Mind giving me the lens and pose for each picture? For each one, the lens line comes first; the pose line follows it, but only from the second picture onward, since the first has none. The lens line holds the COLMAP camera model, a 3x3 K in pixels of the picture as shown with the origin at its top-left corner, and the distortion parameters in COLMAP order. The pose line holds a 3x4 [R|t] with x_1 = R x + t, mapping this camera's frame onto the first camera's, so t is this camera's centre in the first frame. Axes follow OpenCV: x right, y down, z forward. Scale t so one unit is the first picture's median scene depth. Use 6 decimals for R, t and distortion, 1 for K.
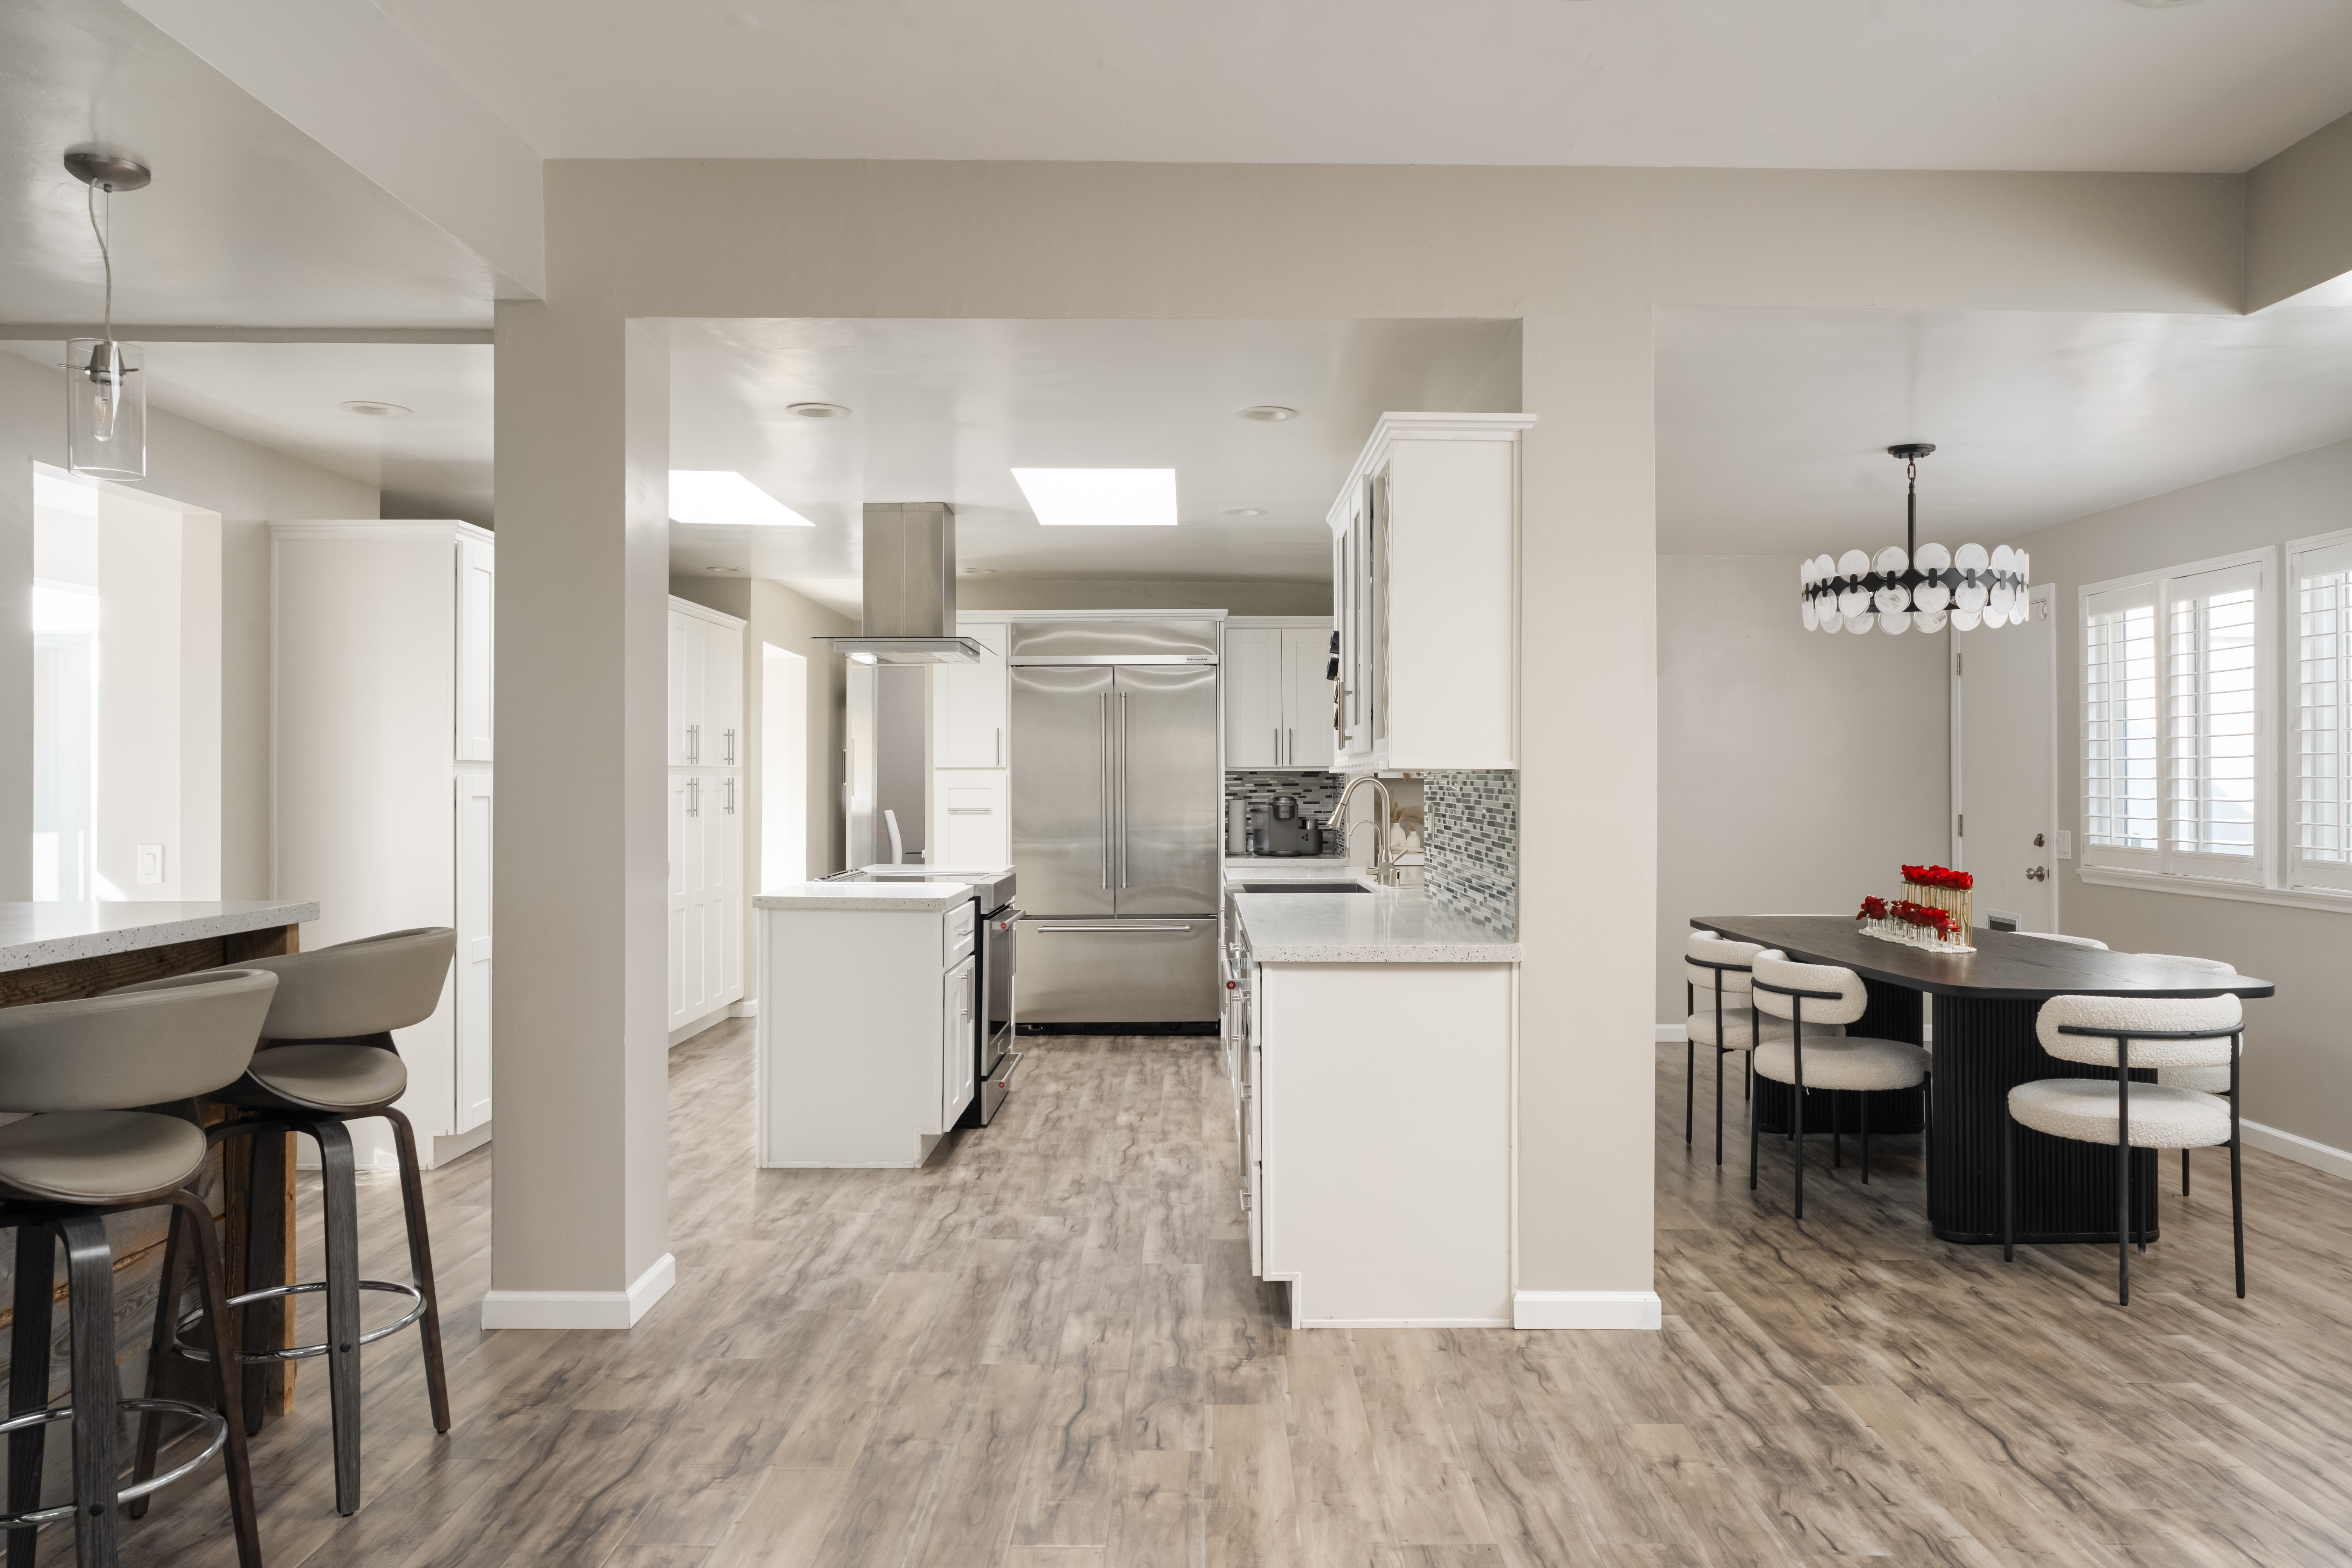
lens RADIAL K [[1624.5, 0, 1226.3], [0, 1624.5, 775.7], [0, 0, 1]] dist [0.001118, -0.011455]
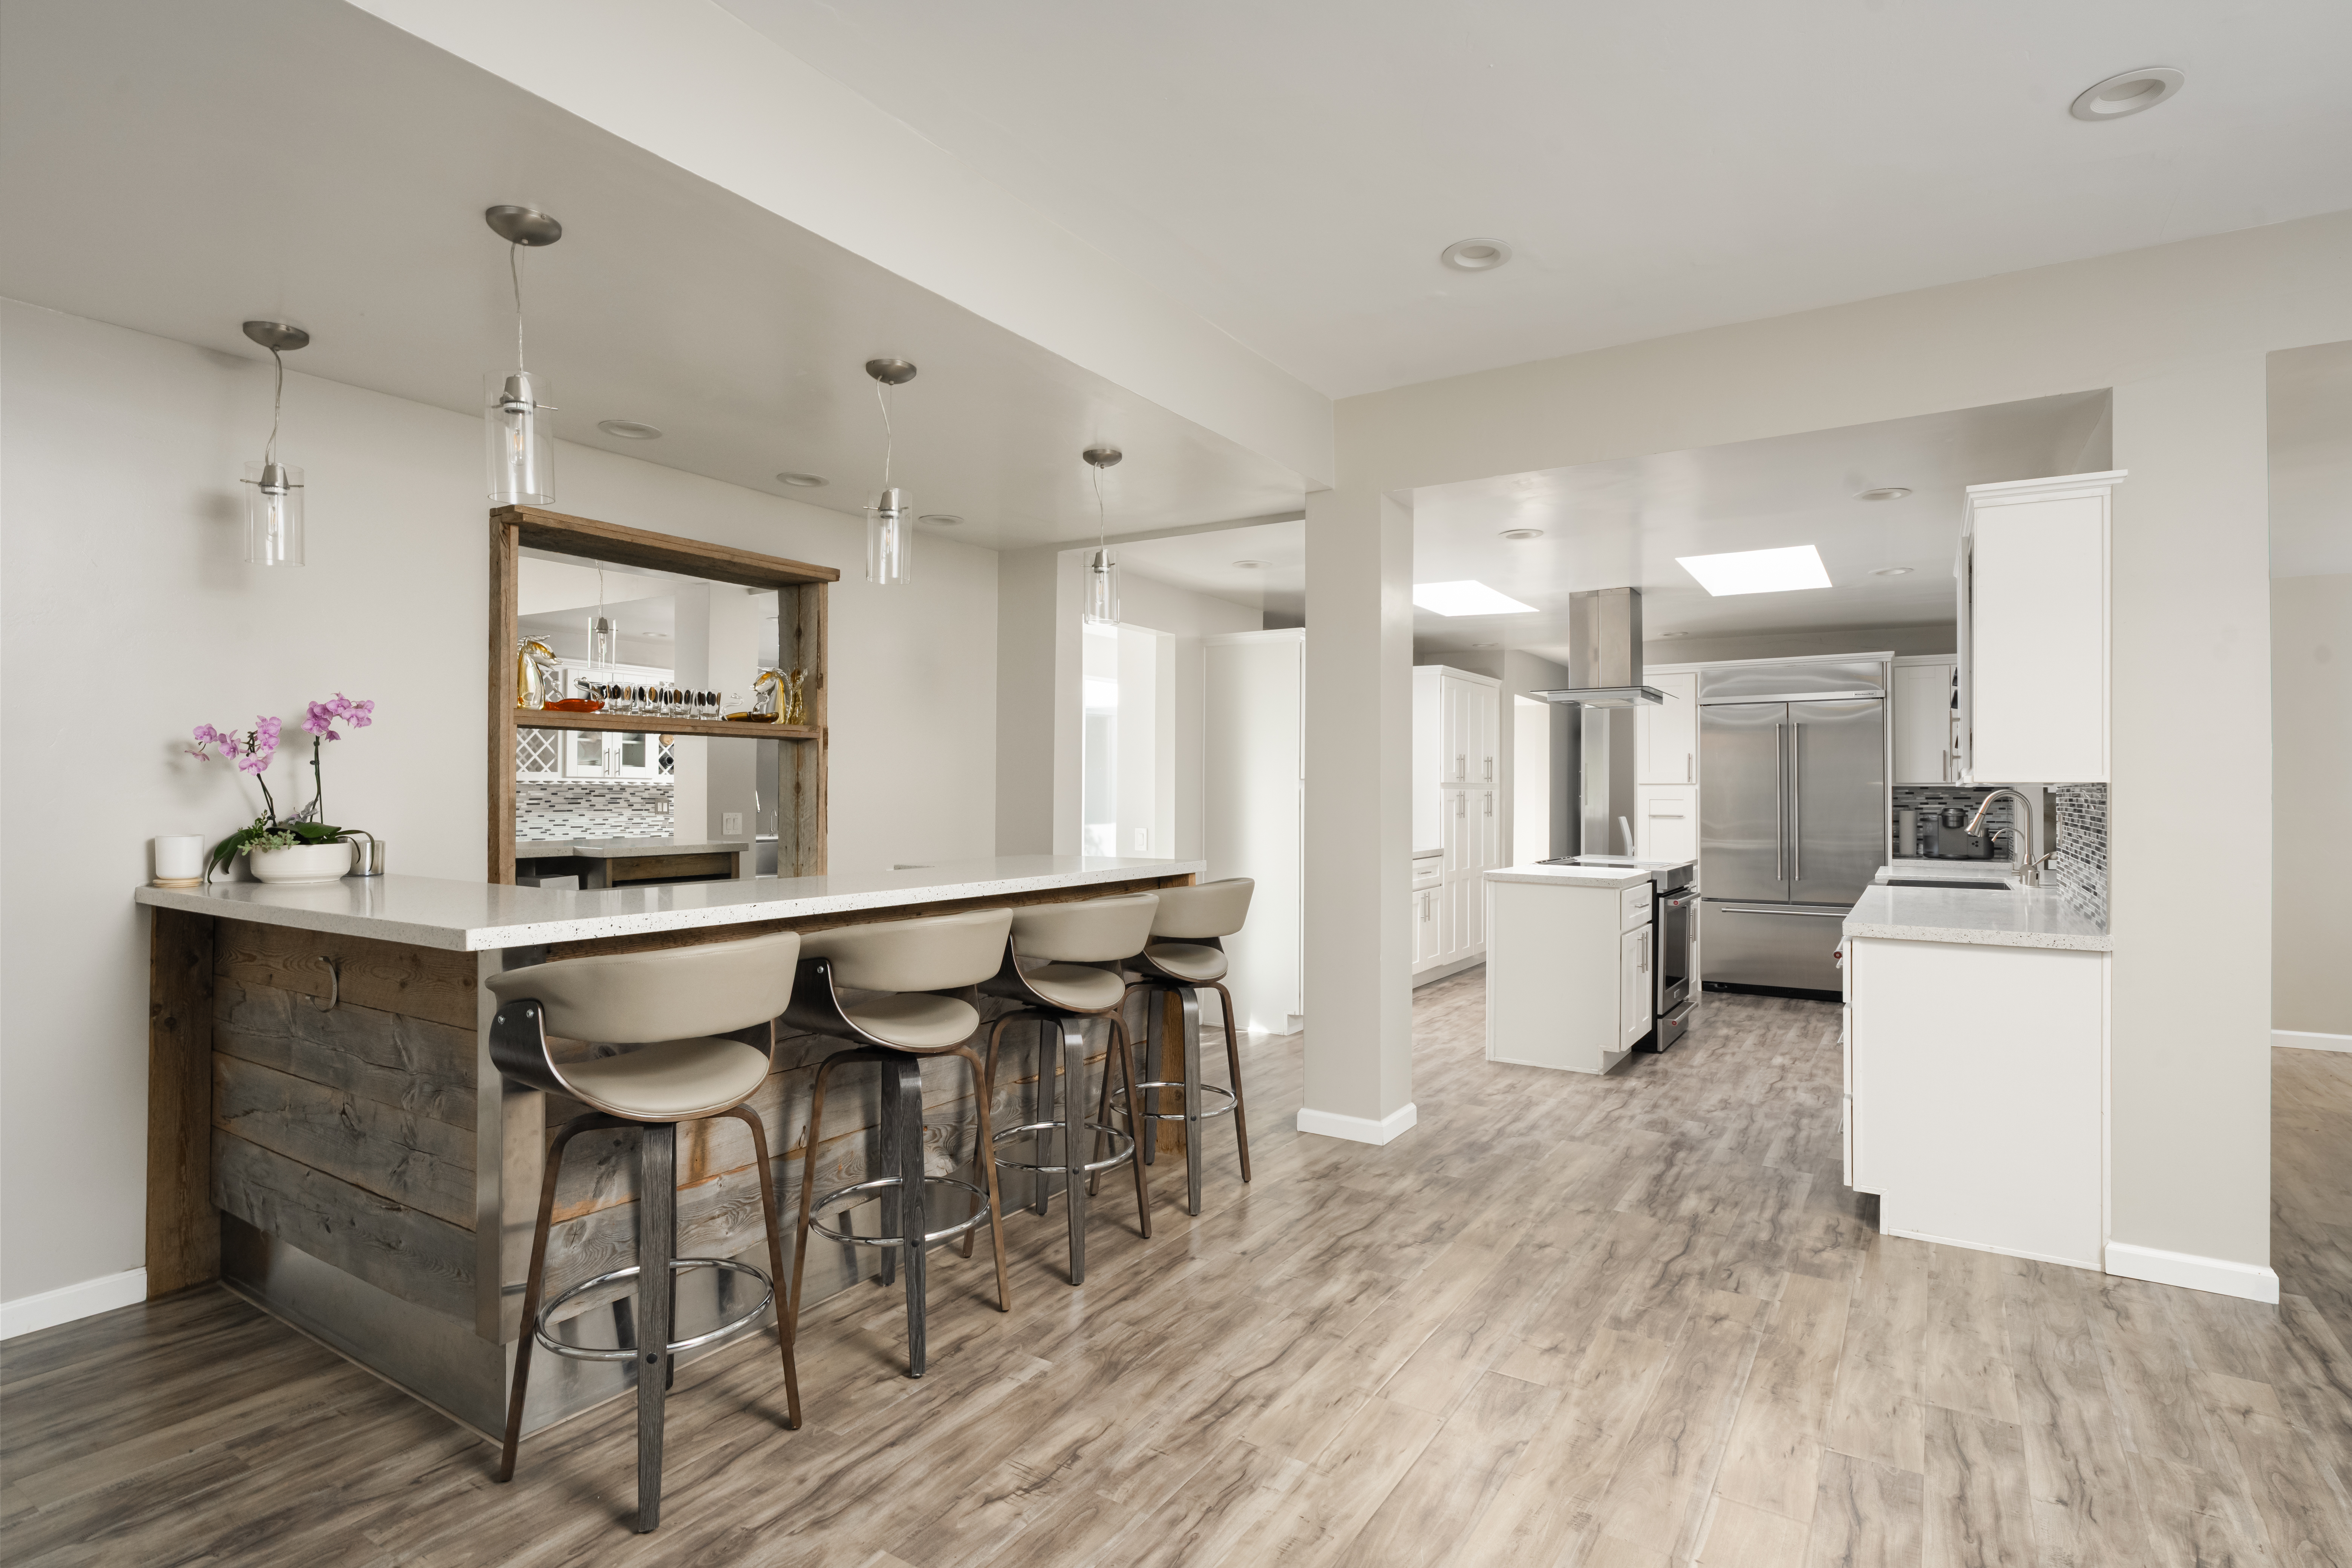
lens RADIAL K [[1199.0, 0, 1176.0], [0, 1199.0, 784.0], [0, 0, 1]] dist [-0.001175, -0.000333]
pose [[0.834997, -0.001743, -0.550252, 0.093912], [-0.001718, 0.999982, -0.005775, 0.003059], [0.550252, 0.005768, 0.834979, -0.061611]]
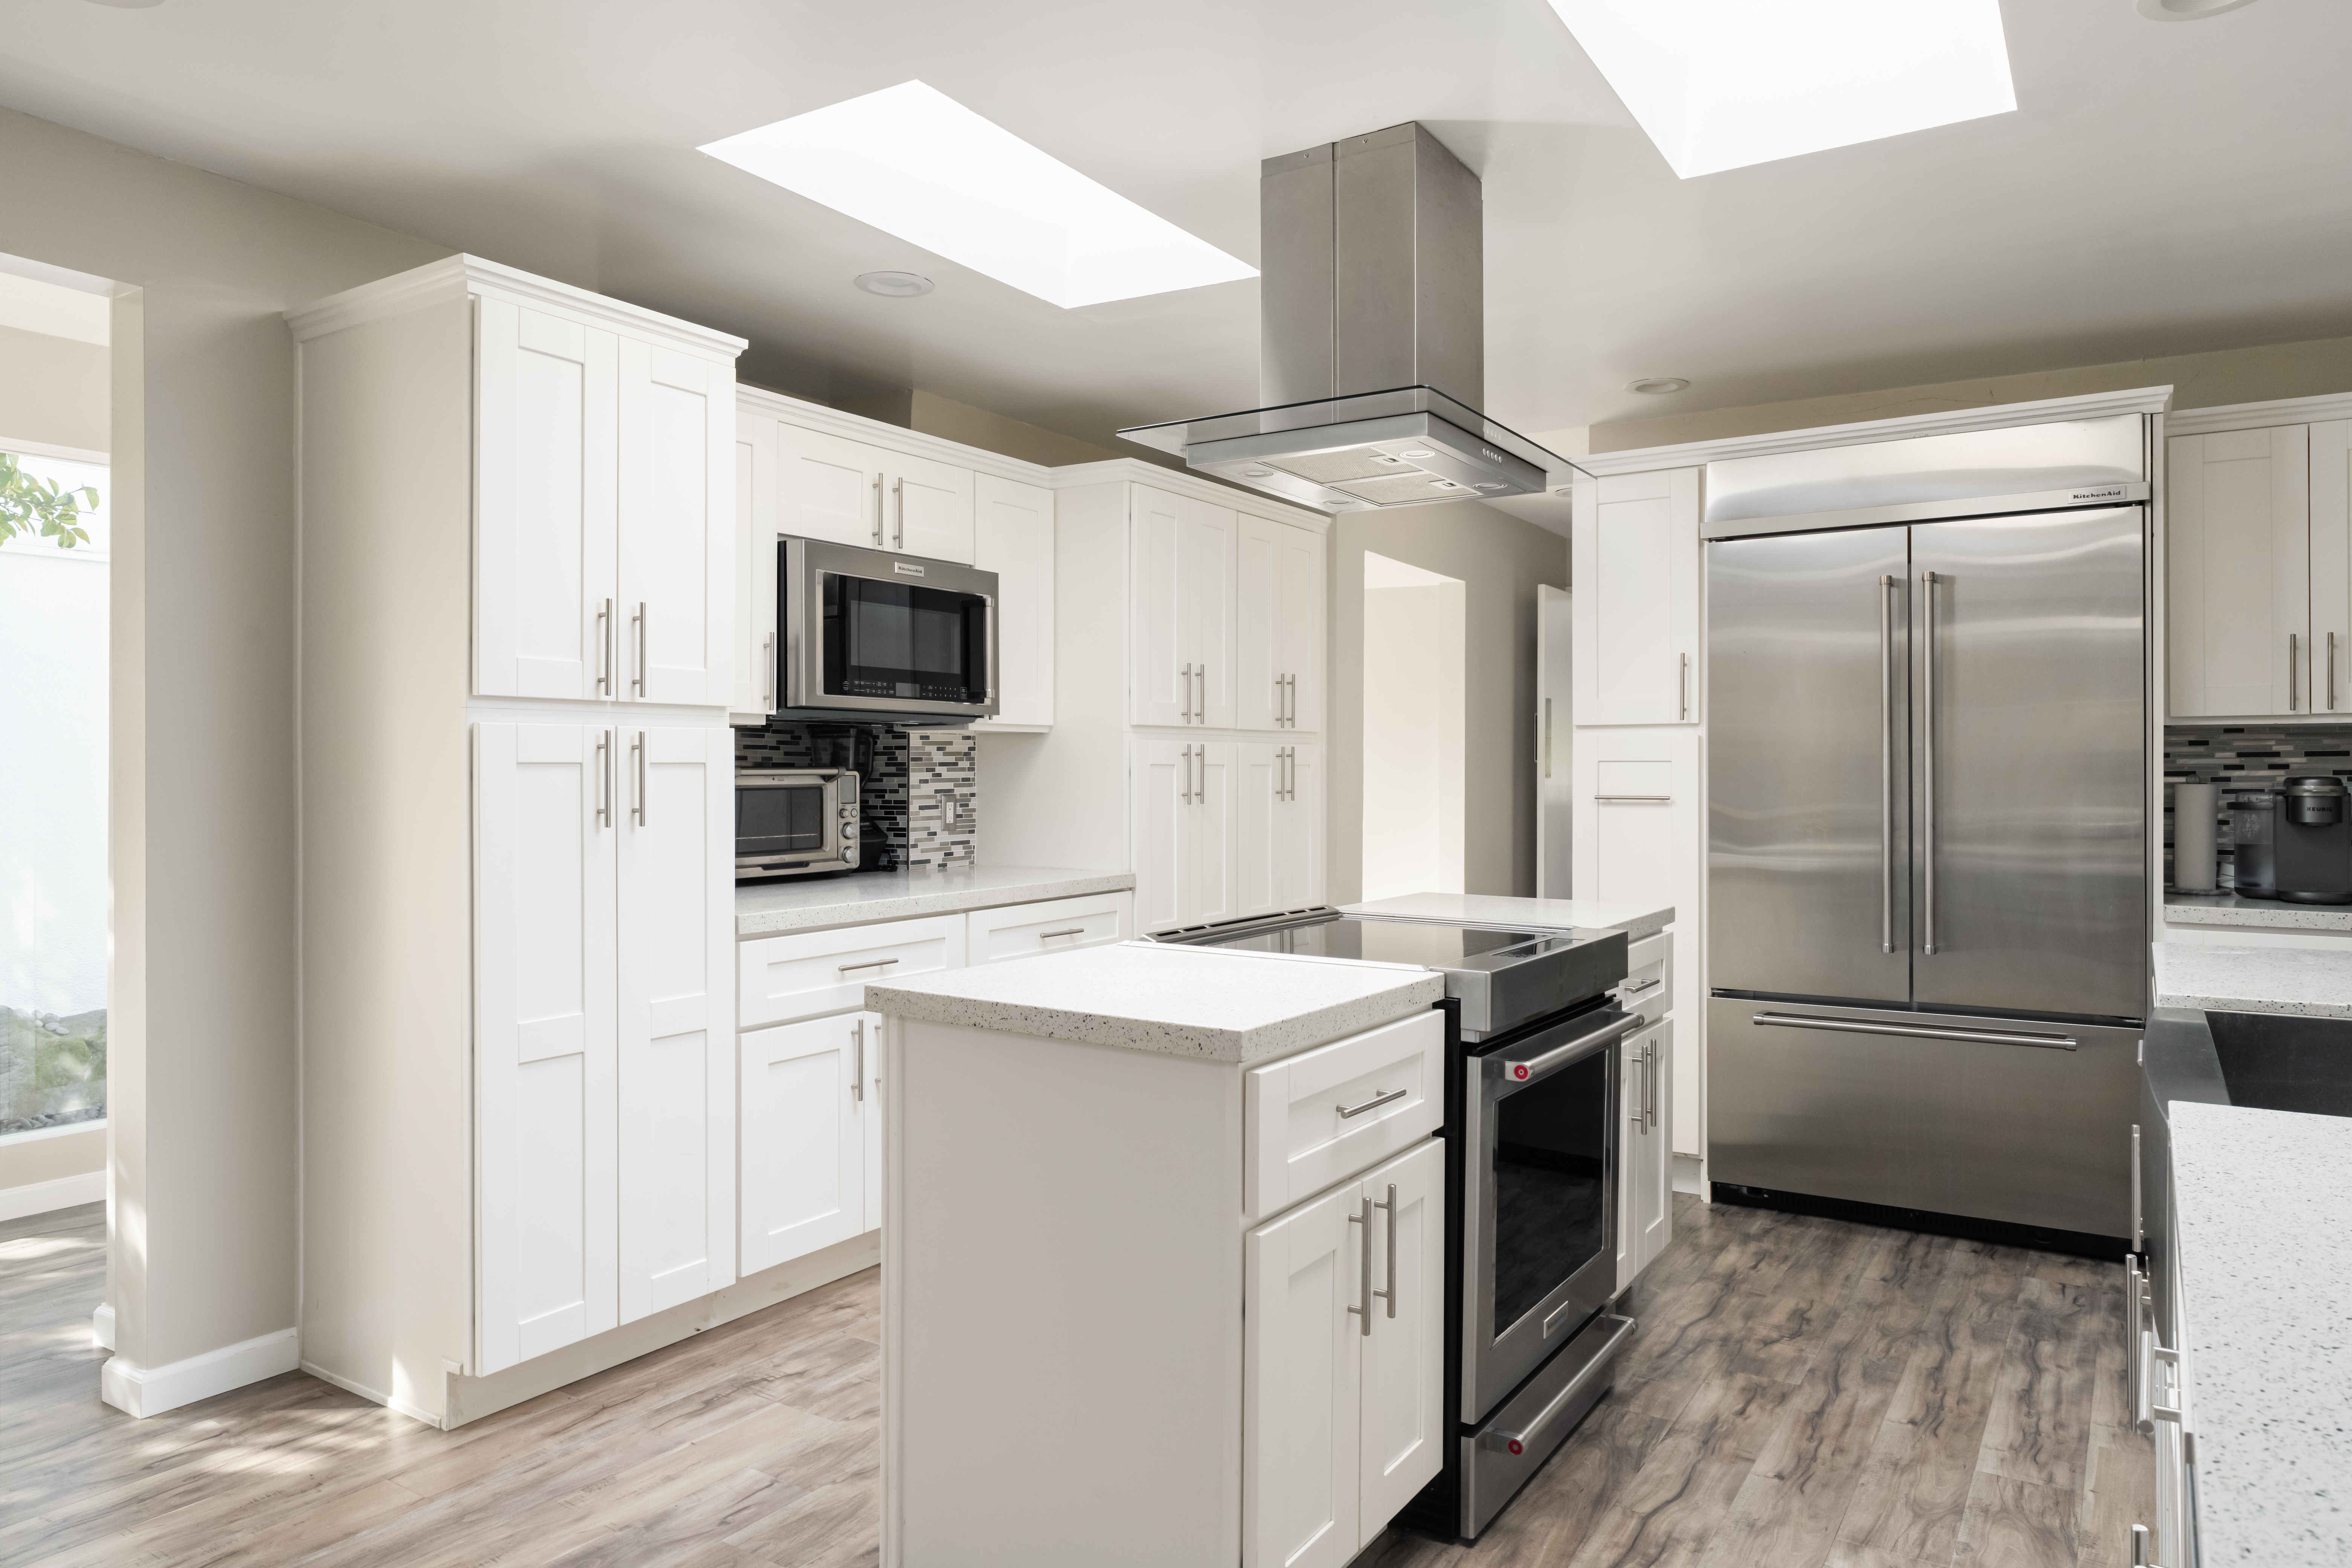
lens RADIAL K [[1512.2, 0, 1176.0], [0, 1512.2, 784.0], [0, 0, 1]] dist [-0.004543, -0.001640]
pose [[0.831218, 0.004386, -0.555930, 0.008998], [0.001457, 0.999948, 0.010067, 0.021541], [0.555945, -0.009178, 0.831168, 0.973649]]
